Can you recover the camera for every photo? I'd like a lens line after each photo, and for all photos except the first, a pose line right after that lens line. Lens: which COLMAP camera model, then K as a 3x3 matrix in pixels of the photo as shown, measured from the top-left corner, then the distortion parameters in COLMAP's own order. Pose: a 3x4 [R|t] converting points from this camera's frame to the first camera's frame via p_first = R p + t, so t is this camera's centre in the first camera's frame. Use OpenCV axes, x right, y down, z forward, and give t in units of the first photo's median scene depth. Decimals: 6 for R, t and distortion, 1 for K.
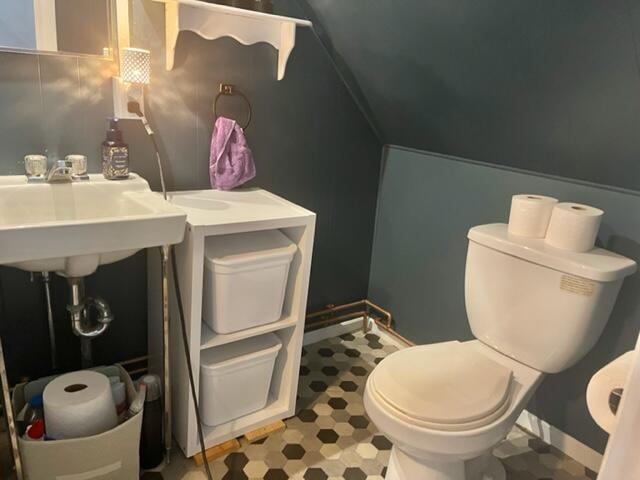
lens RADIAL K [[480.1, 0, 324.3], [0, 480.1, 245.0], [0, 0, 1]] dist [0.057814, -0.077969]
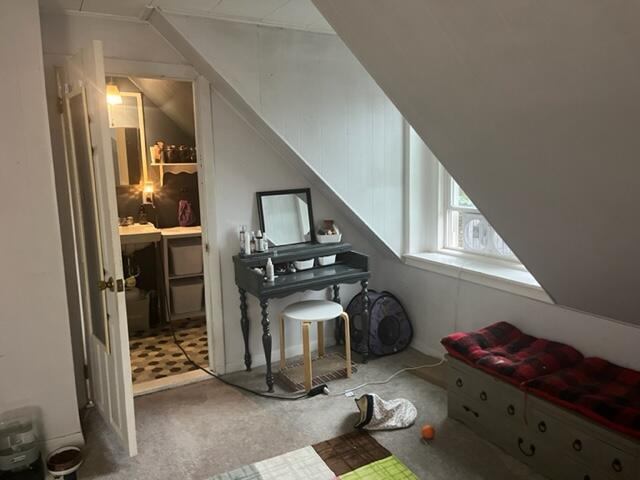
lens RADIAL K [[480.1, 0, 320.5], [0, 480.1, 238.1], [0, 0, 1]] dist [0.057814, -0.077969]
pose [[0.985703, -0.073285, -0.151719, 1.045142], [0.048624, 0.985870, -0.160302, 0.458326], [0.161323, 0.150633, 0.975338, -1.633365]]
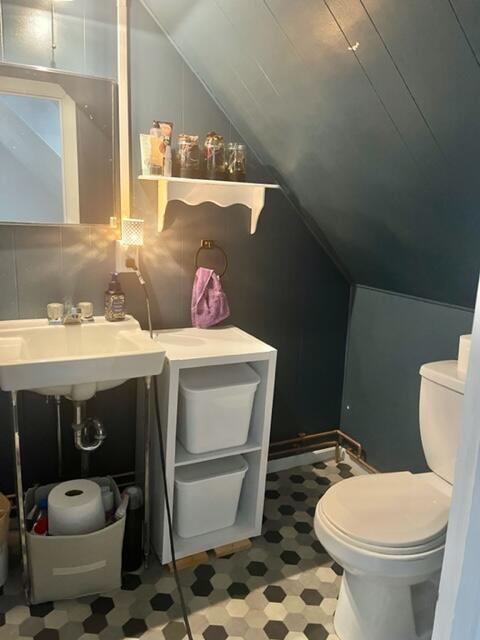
lens RADIAL K [[480.1, 0, 239.9], [0, 480.1, 320.5], [0, 0, 1]] dist [0.057814, -0.077969]
pose [[0.983761, -0.002365, -0.179466, 0.101084], [-0.016888, 0.994257, -0.105674, -0.012687], [0.178685, 0.106989, 0.978072, -0.138107]]
